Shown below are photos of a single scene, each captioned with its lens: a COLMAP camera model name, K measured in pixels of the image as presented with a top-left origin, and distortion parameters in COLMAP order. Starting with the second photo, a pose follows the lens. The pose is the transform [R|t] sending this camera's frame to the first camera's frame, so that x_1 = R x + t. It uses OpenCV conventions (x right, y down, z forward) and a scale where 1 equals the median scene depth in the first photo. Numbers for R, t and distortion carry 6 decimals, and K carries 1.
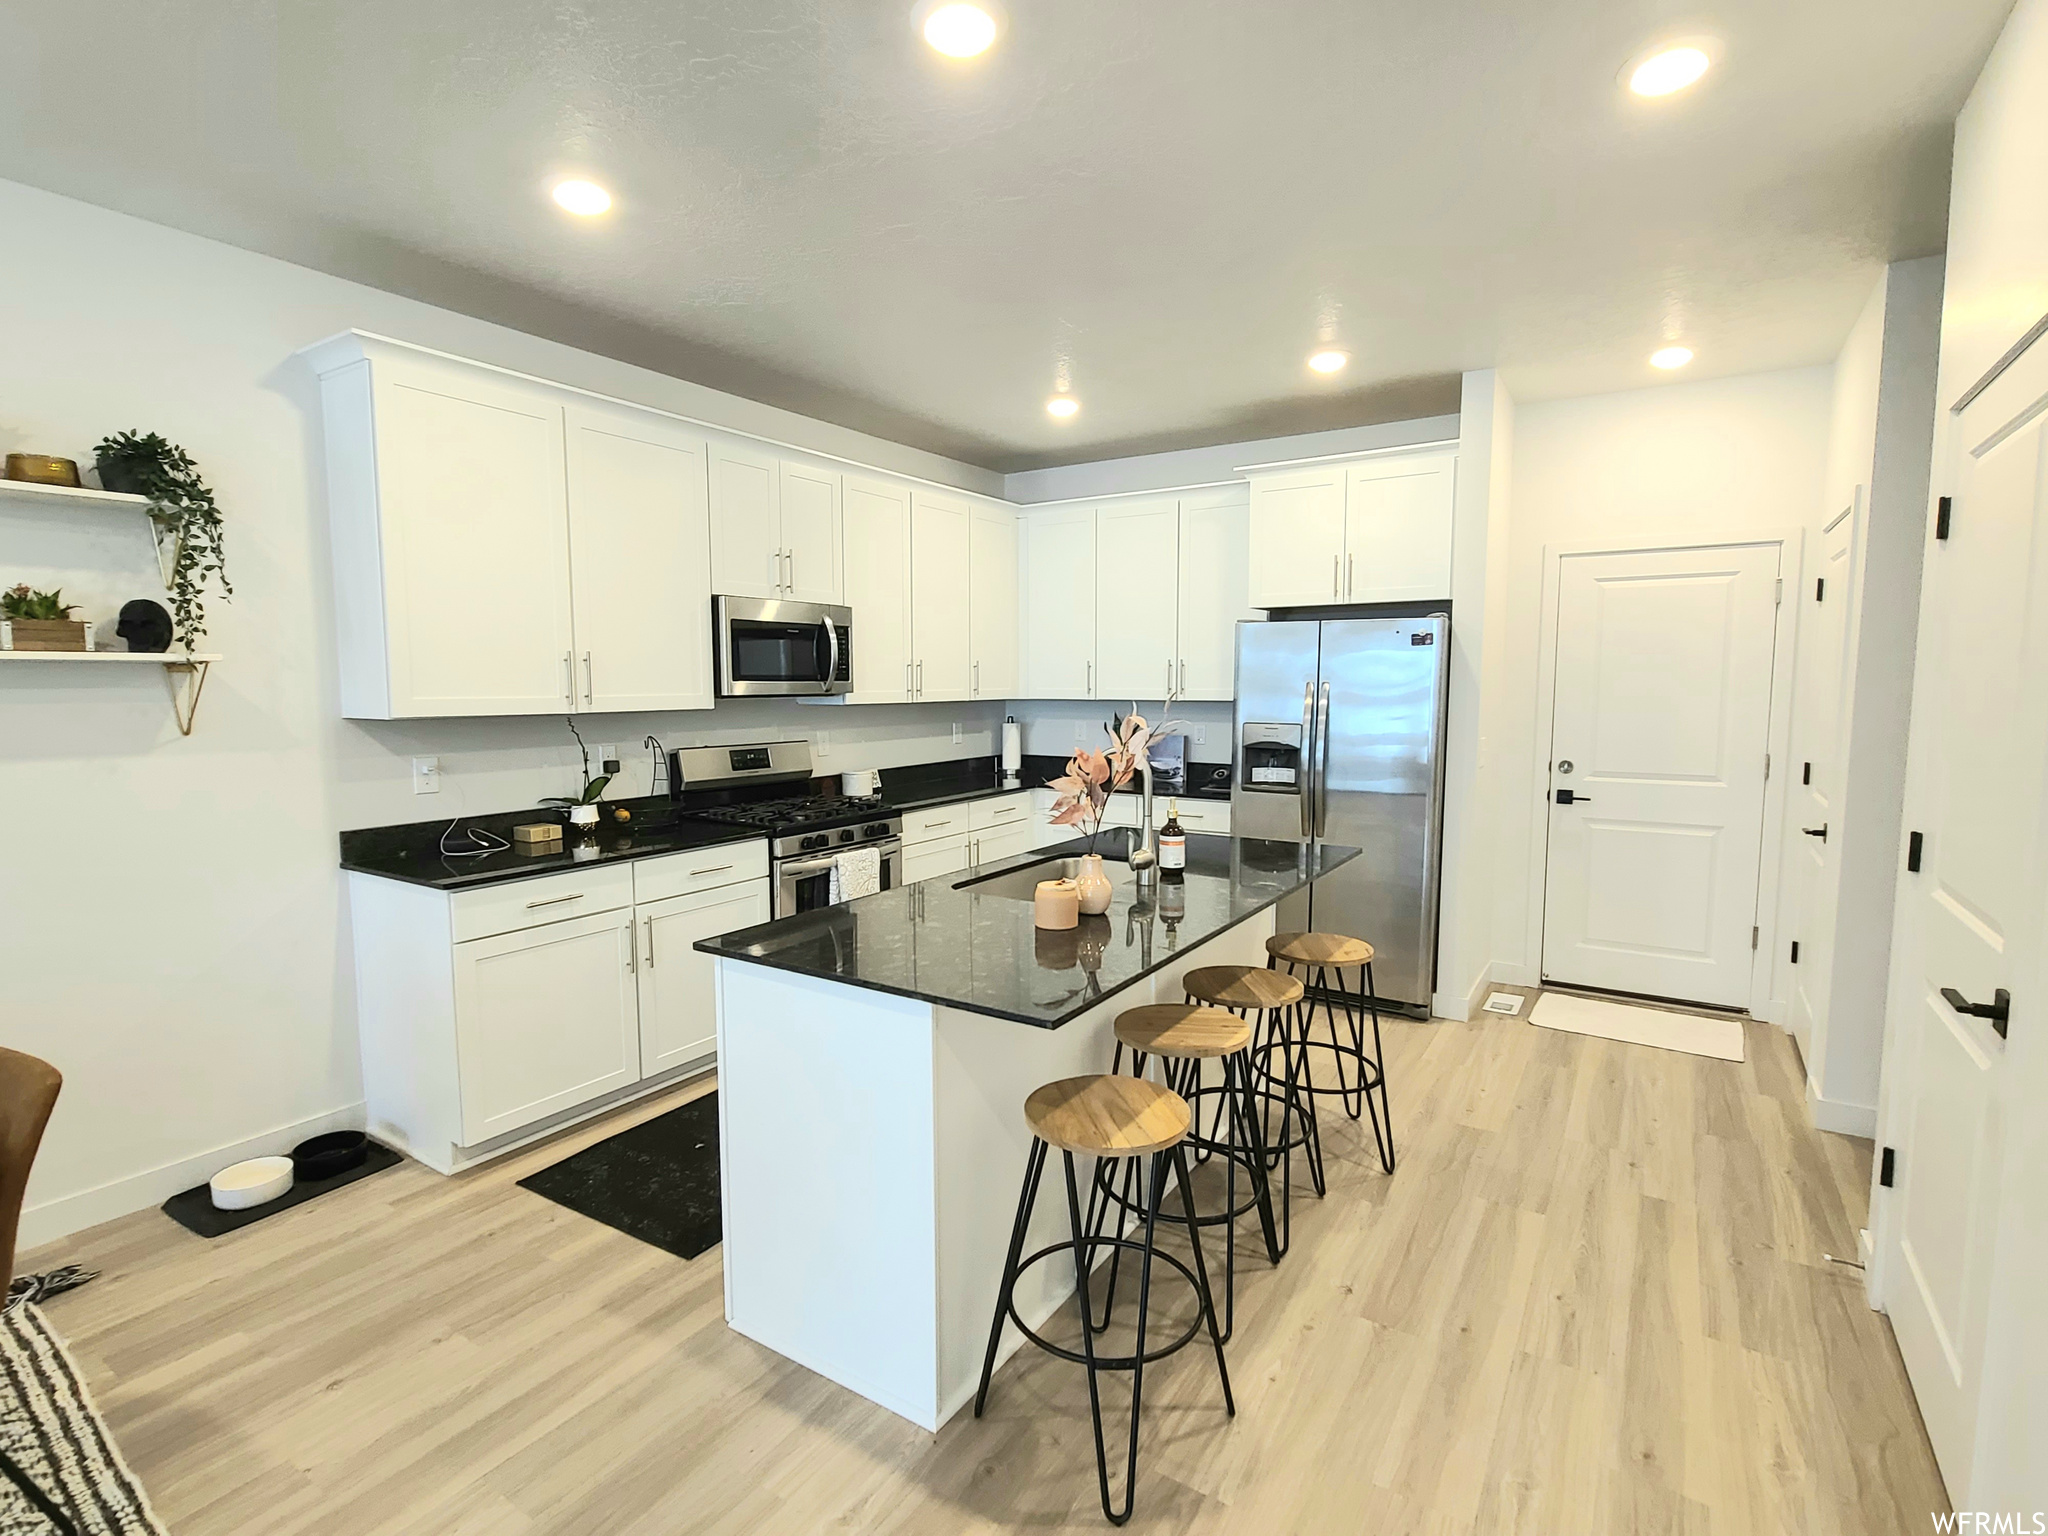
lens RADIAL K [[997.1, 0, 1019.4], [0, 997.1, 770.6], [0, 0, 1]] dist [0.002286, -0.001151]
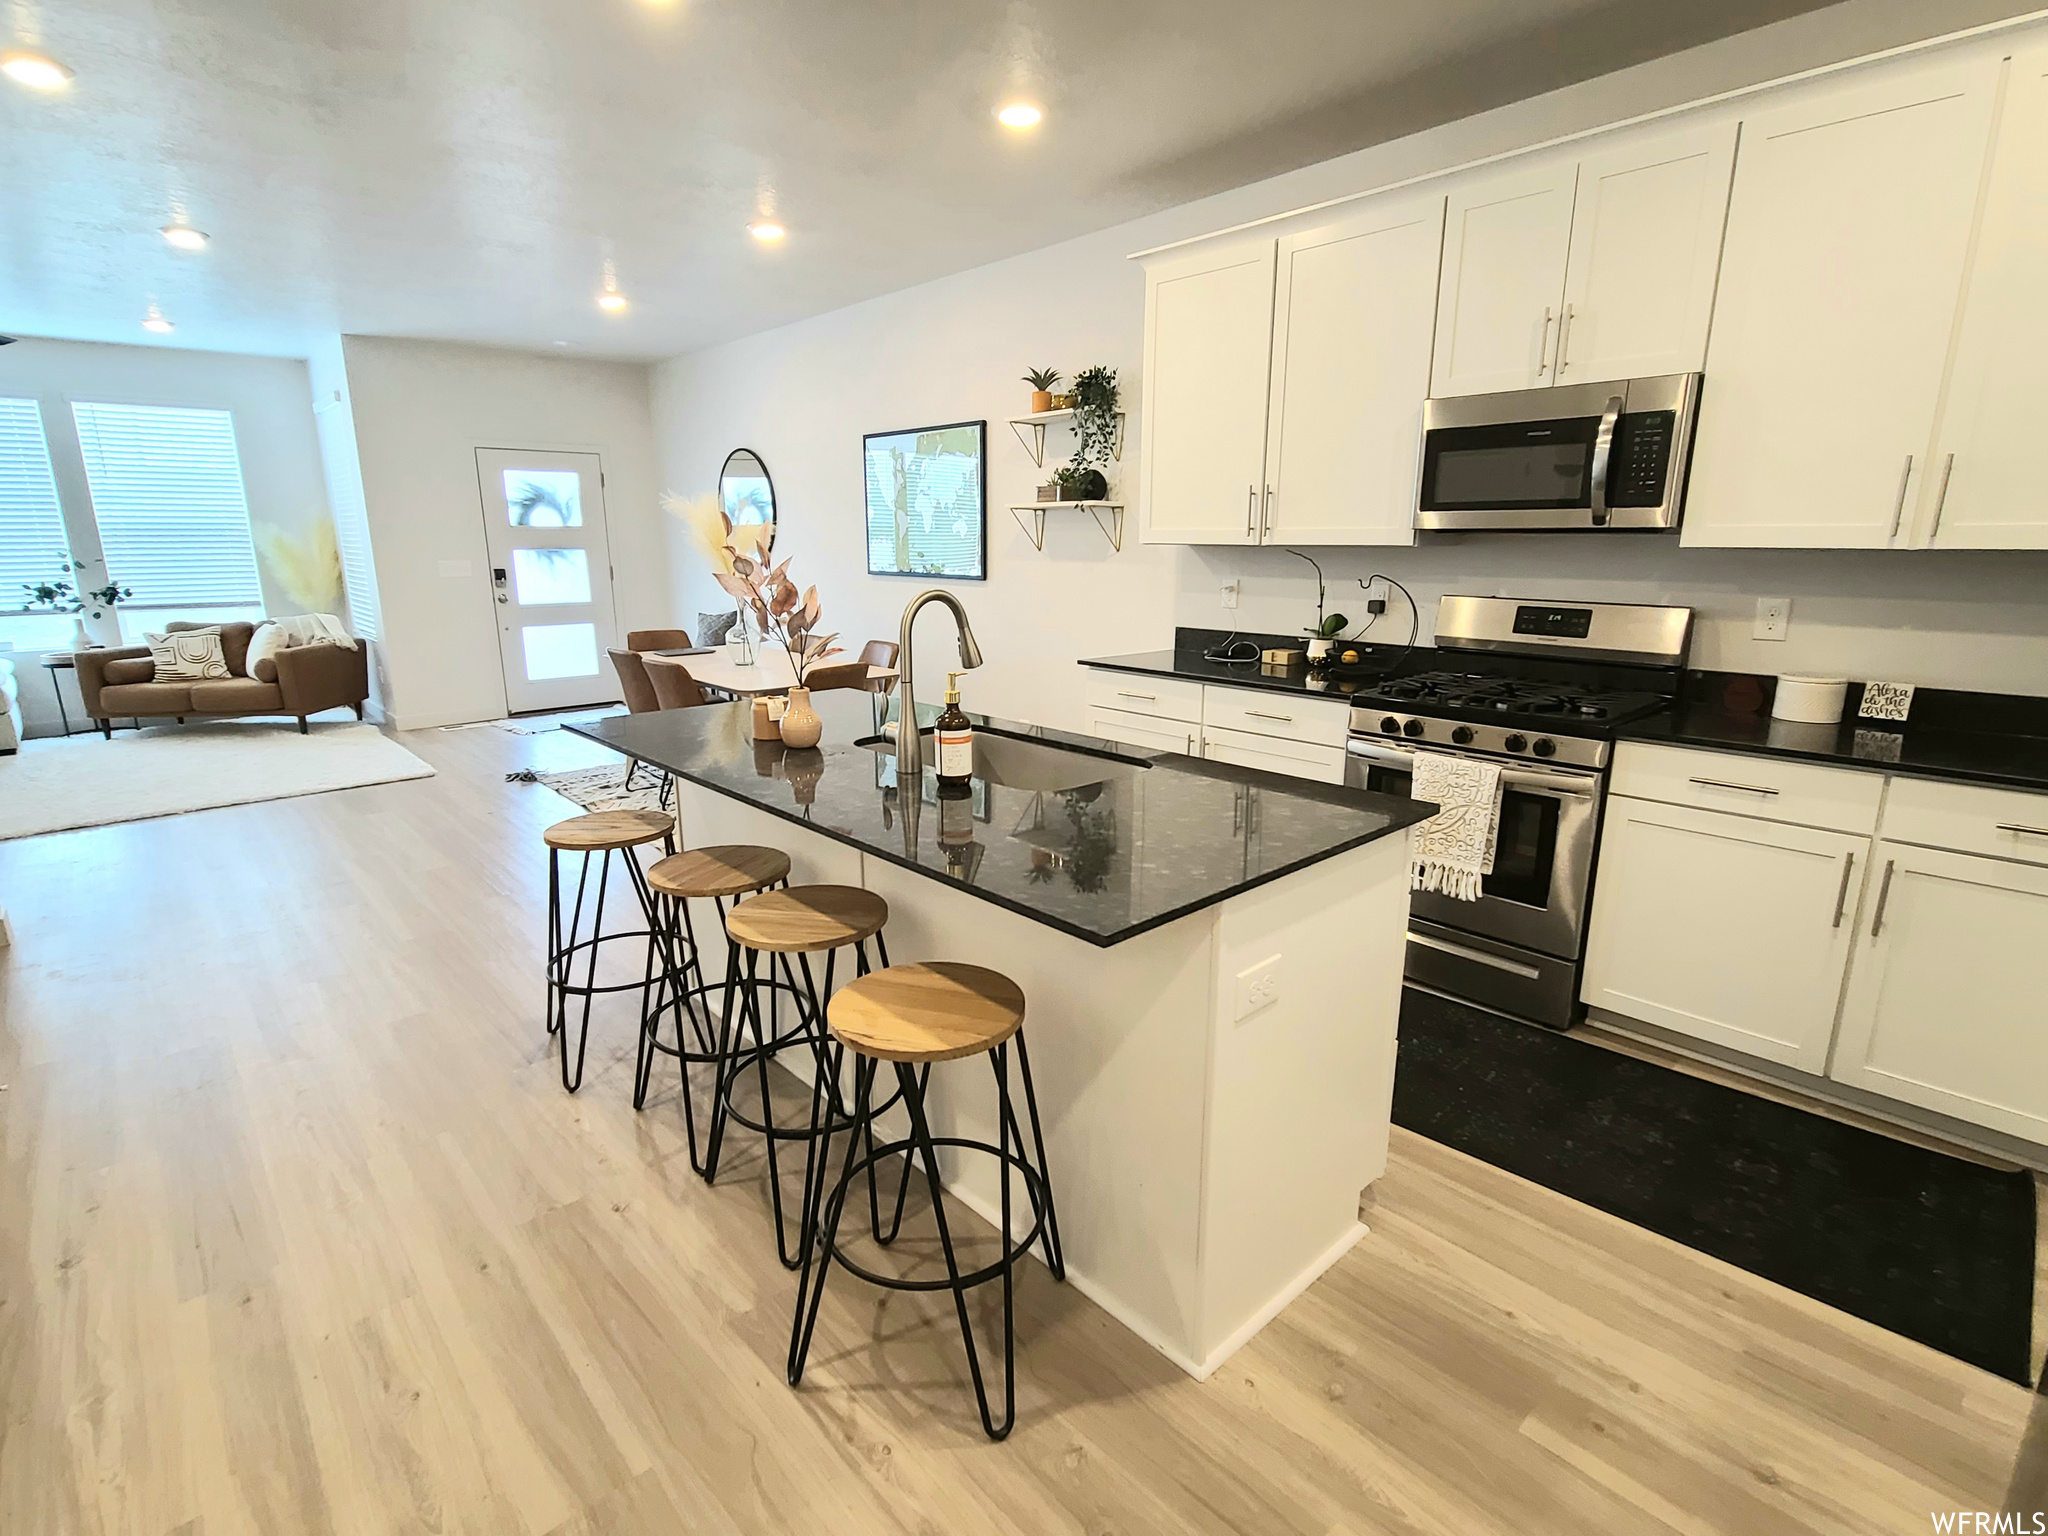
lens RADIAL K [[997.1, 0, 1019.4], [0, 997.1, 770.6], [0, 0, 1]] dist [0.002286, -0.001151]
pose [[-0.253399, 0.225564, -0.940696, 0.758474], [-0.085101, 0.963467, 0.253948, -0.082750], [0.963611, 0.144405, -0.224946, 1.146330]]
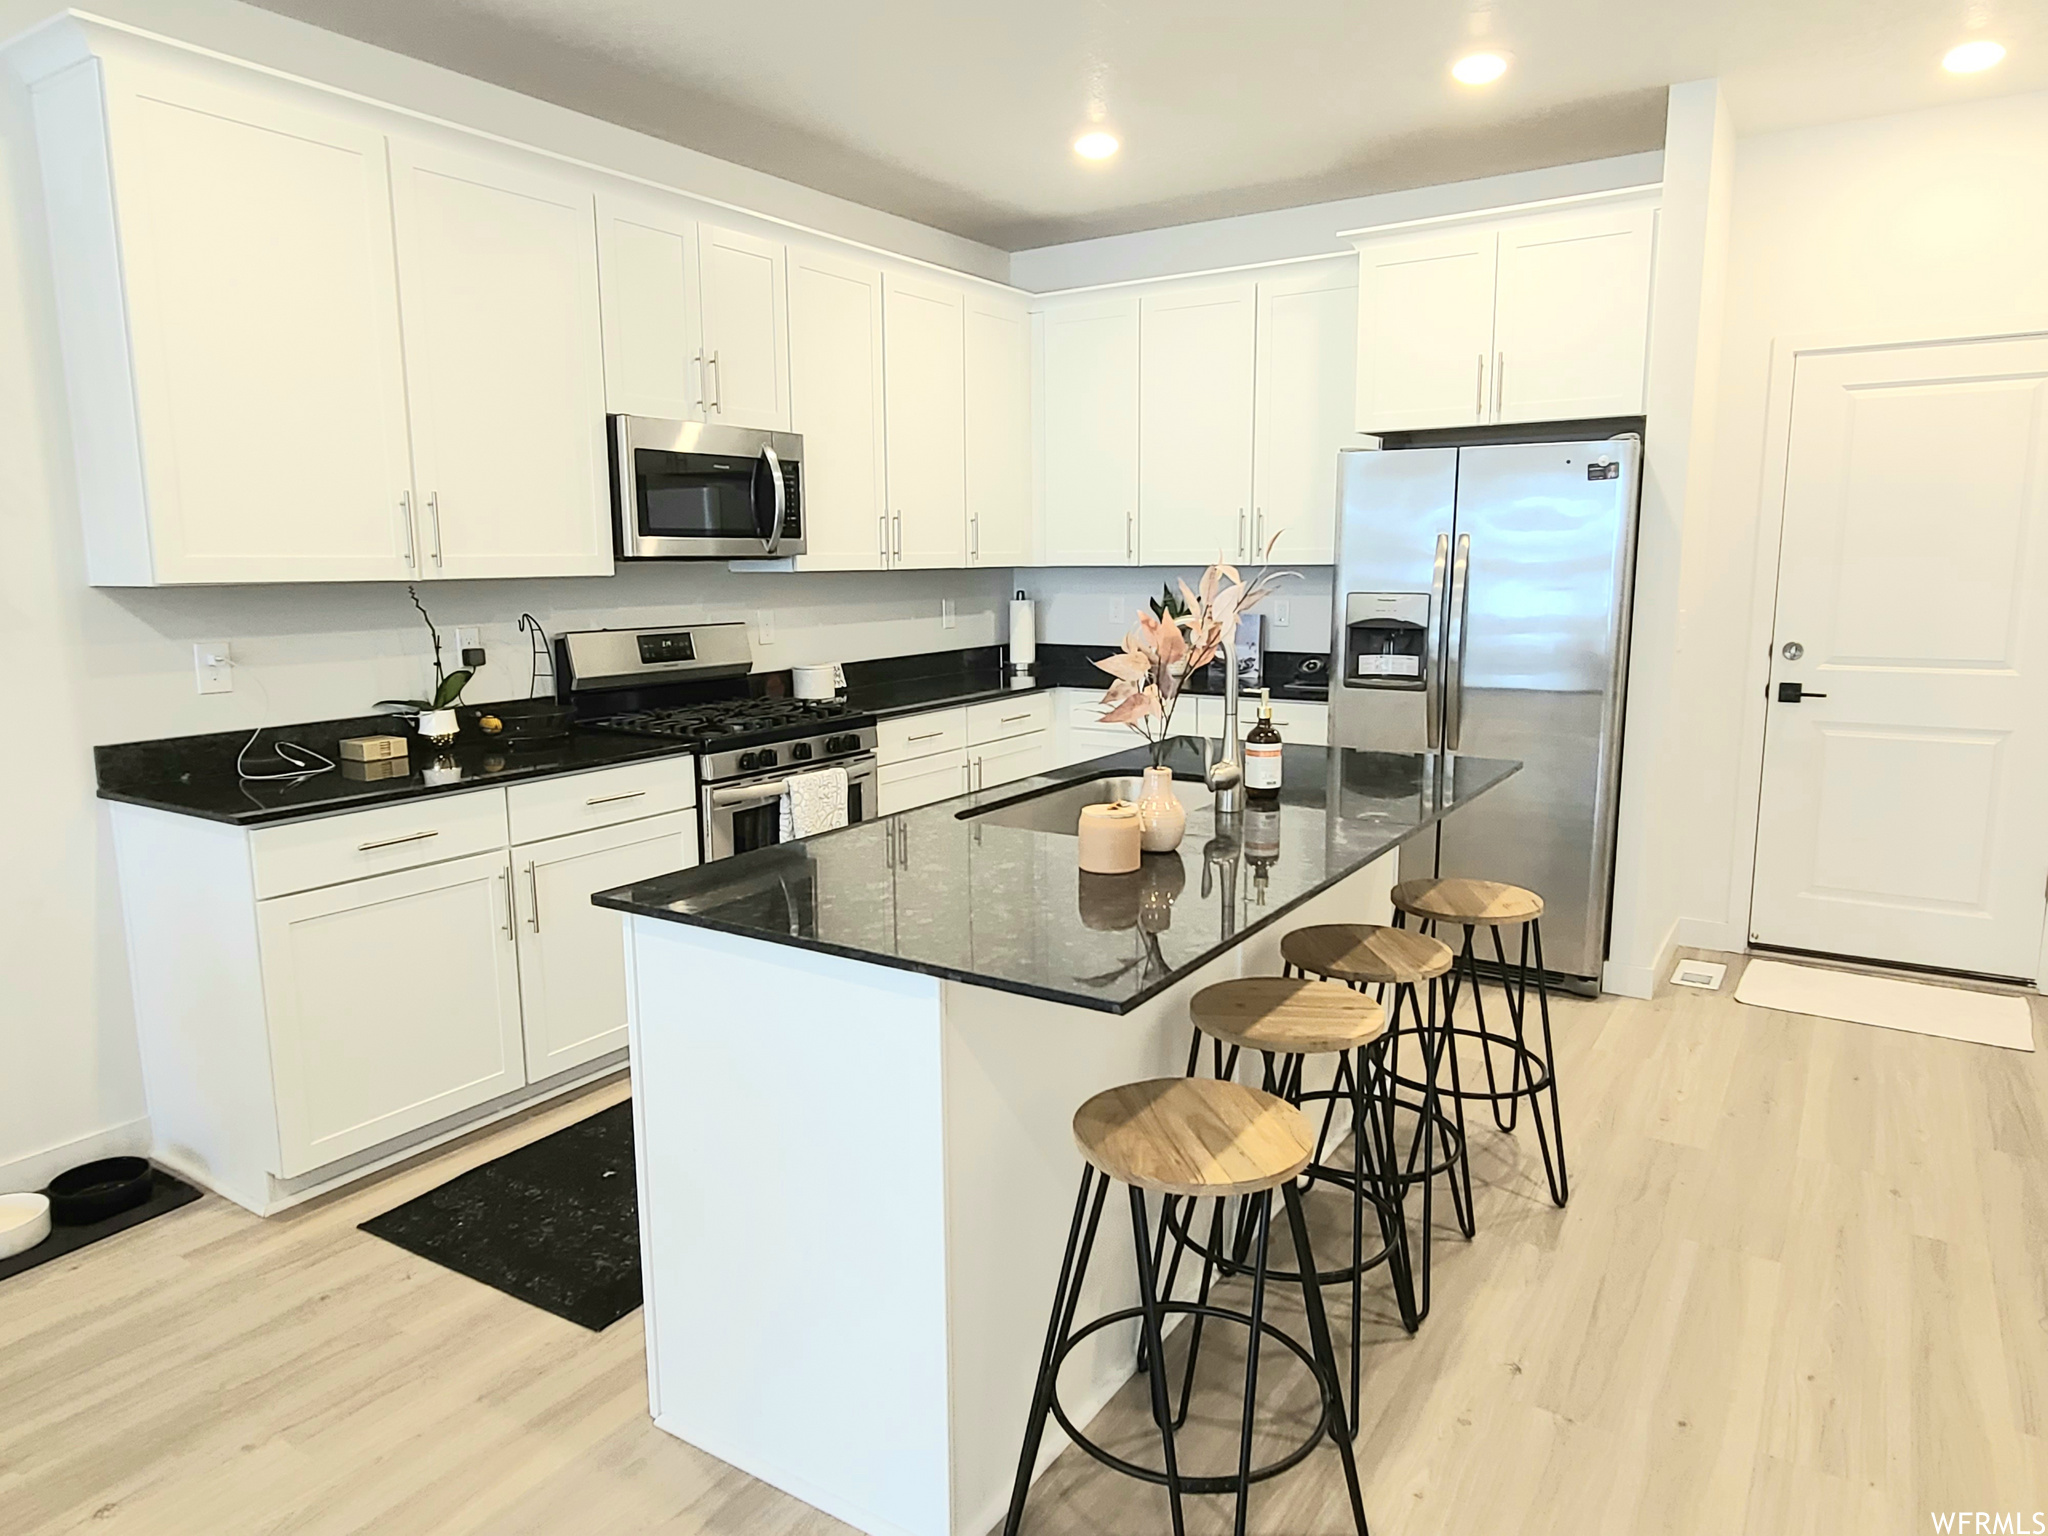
lens RADIAL K [[1307.7, 0, 1020.0], [0, 1307.7, 758.4], [0, 0, 1]] dist [0.000197, 0.001149]
pose [[0.999981, -0.006210, -0.000189, -0.018995], [0.006210, 0.998045, 0.062185, 0.016327], [-0.000197, -0.062185, 0.998065, 0.067494]]
